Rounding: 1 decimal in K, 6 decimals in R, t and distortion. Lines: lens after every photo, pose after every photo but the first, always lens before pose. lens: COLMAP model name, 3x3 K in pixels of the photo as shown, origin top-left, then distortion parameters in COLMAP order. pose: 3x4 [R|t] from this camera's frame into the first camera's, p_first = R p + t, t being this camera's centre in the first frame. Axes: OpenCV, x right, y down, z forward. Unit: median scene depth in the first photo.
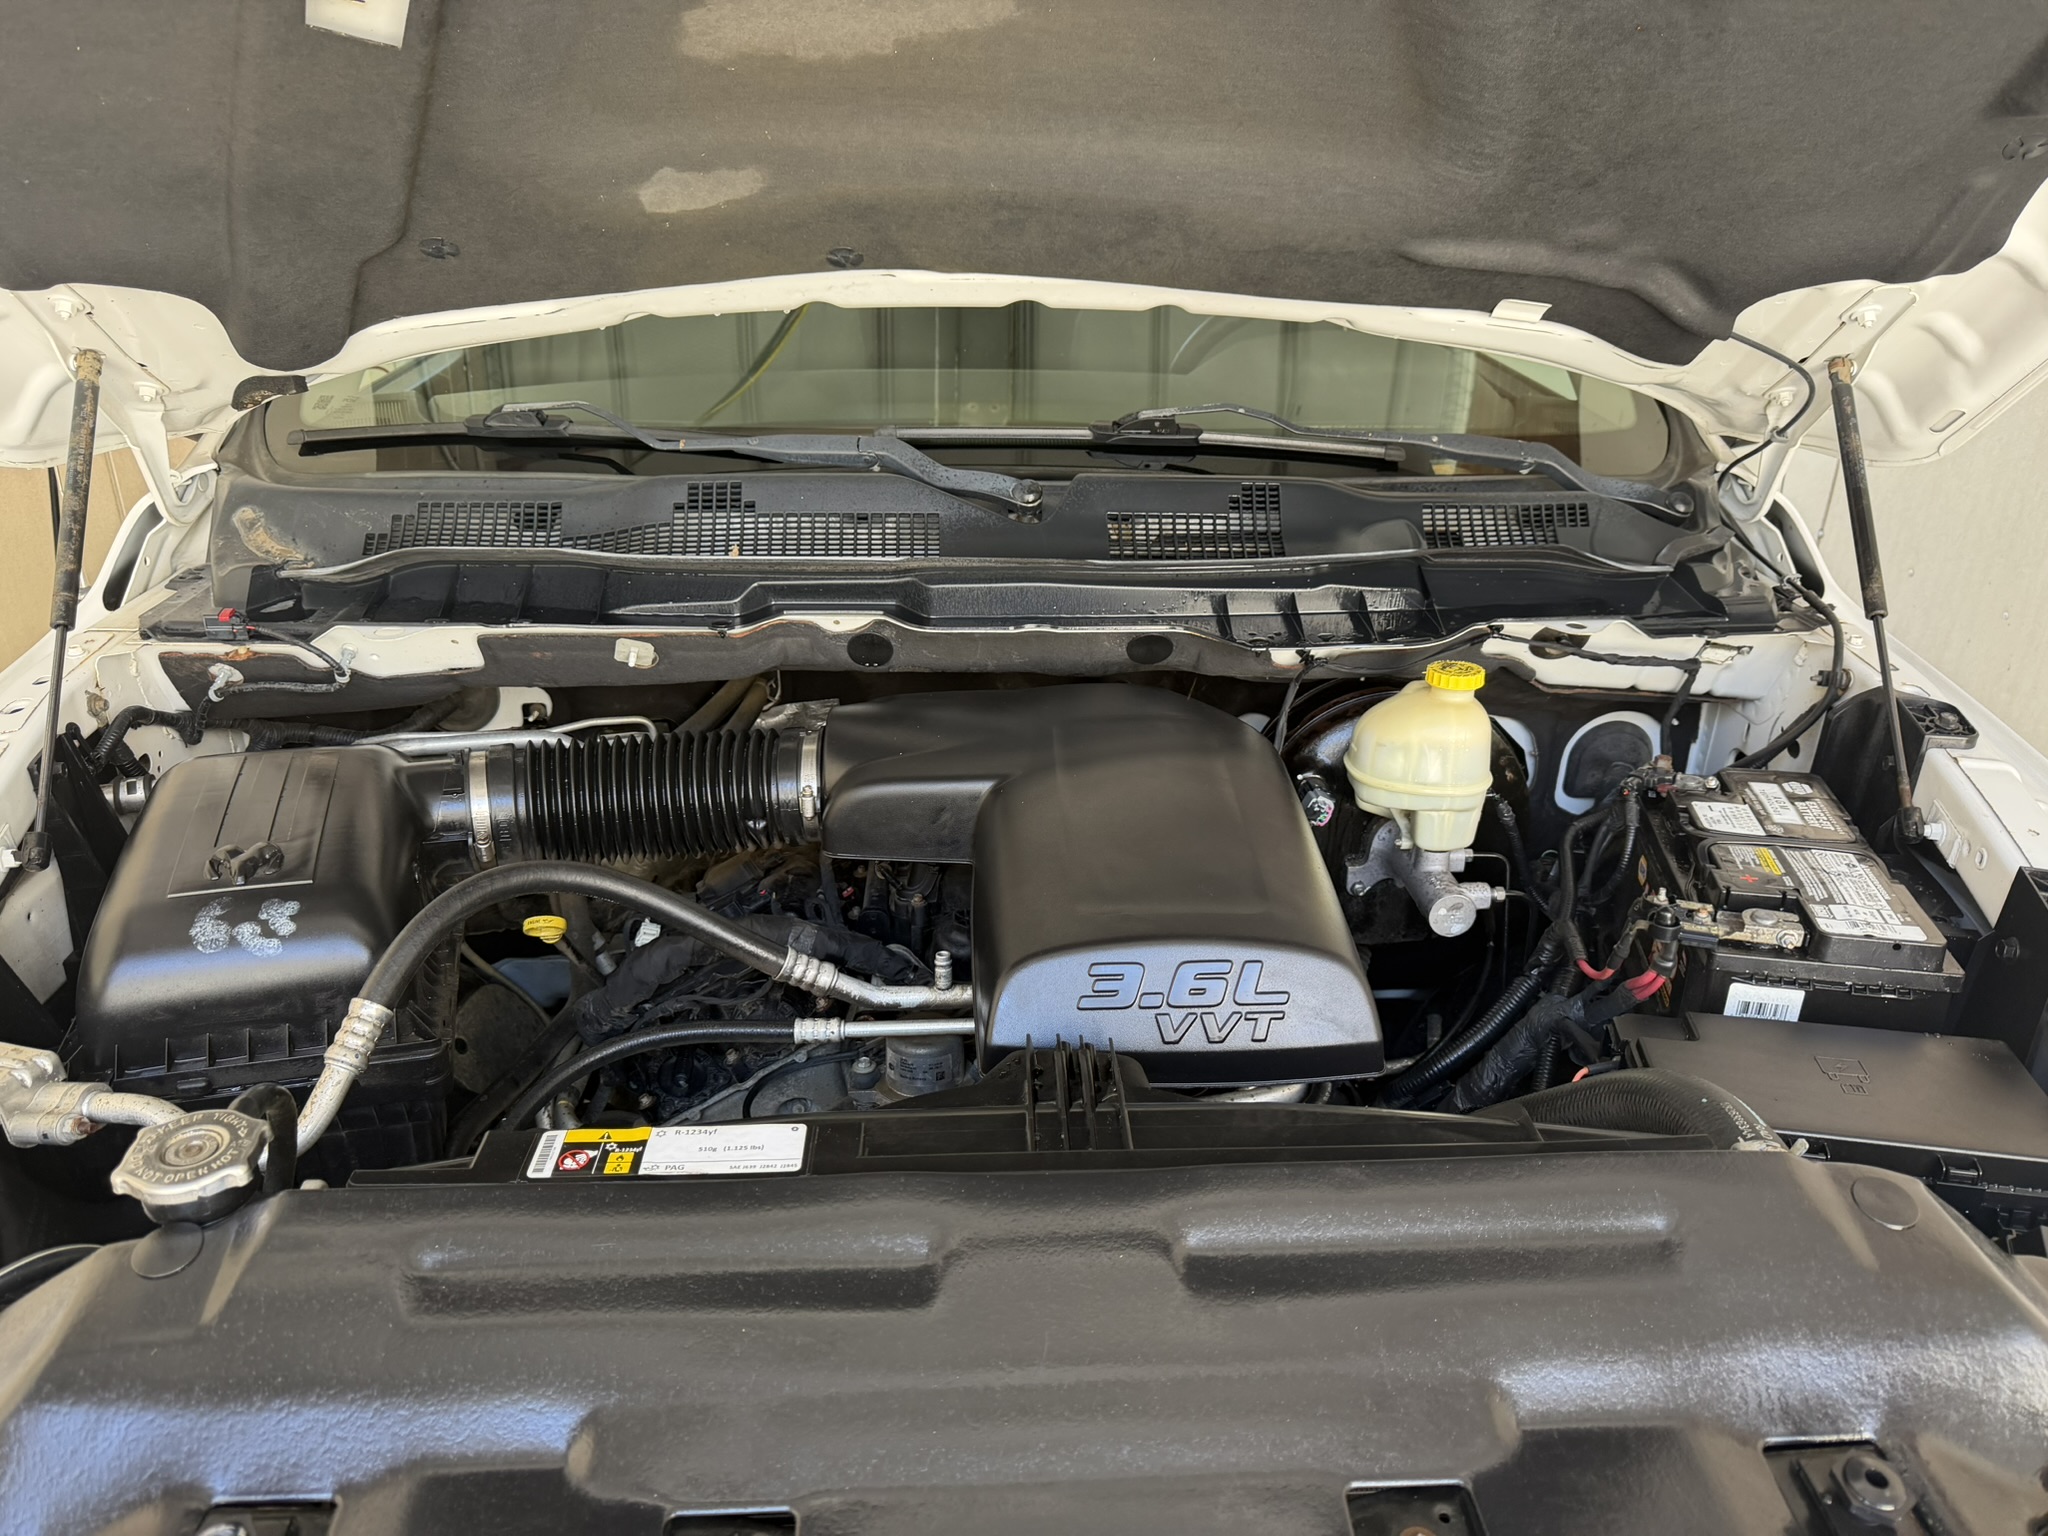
lens RADIAL K [[1323.6, 0, 1024.0], [0, 1323.6, 768.0], [0, 0, 1]] dist [0.067480, -0.147724]
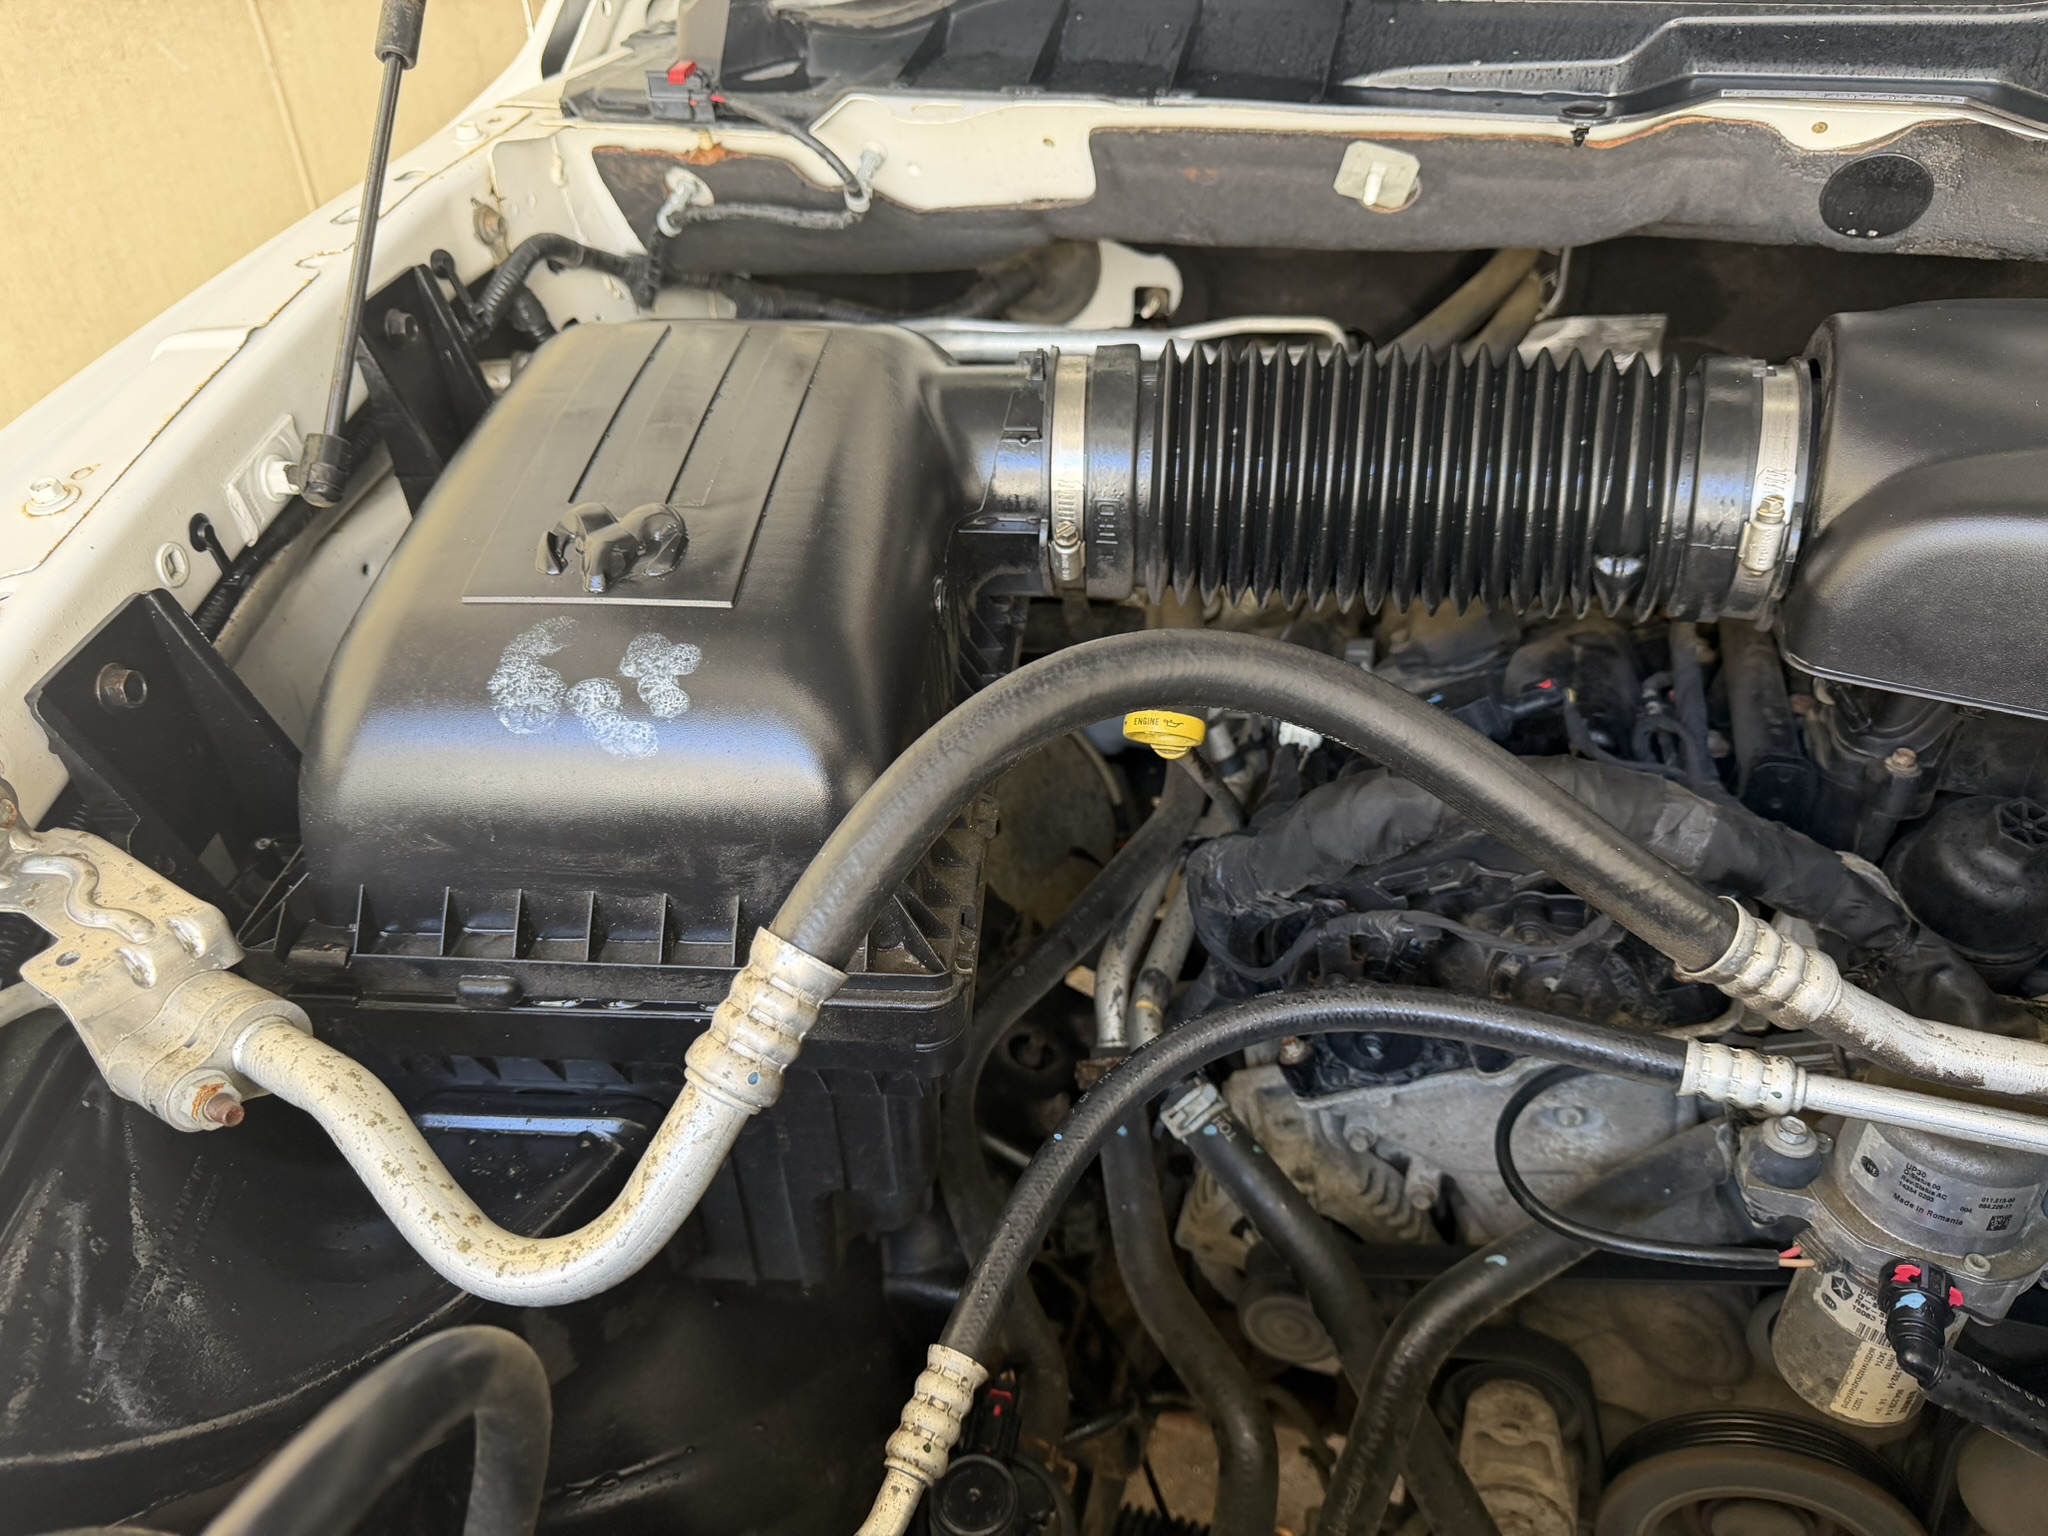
lens RADIAL K [[1538.6, 0, 1024.0], [0, 1538.6, 768.0], [0, 0, 1]] dist [0.036812, -0.033732]
pose [[0.917509, 0.177400, -0.355959, -0.181542], [-0.094200, 0.966475, 0.238858, 0.000945], [0.386399, -0.185623, 0.903460, 0.415093]]
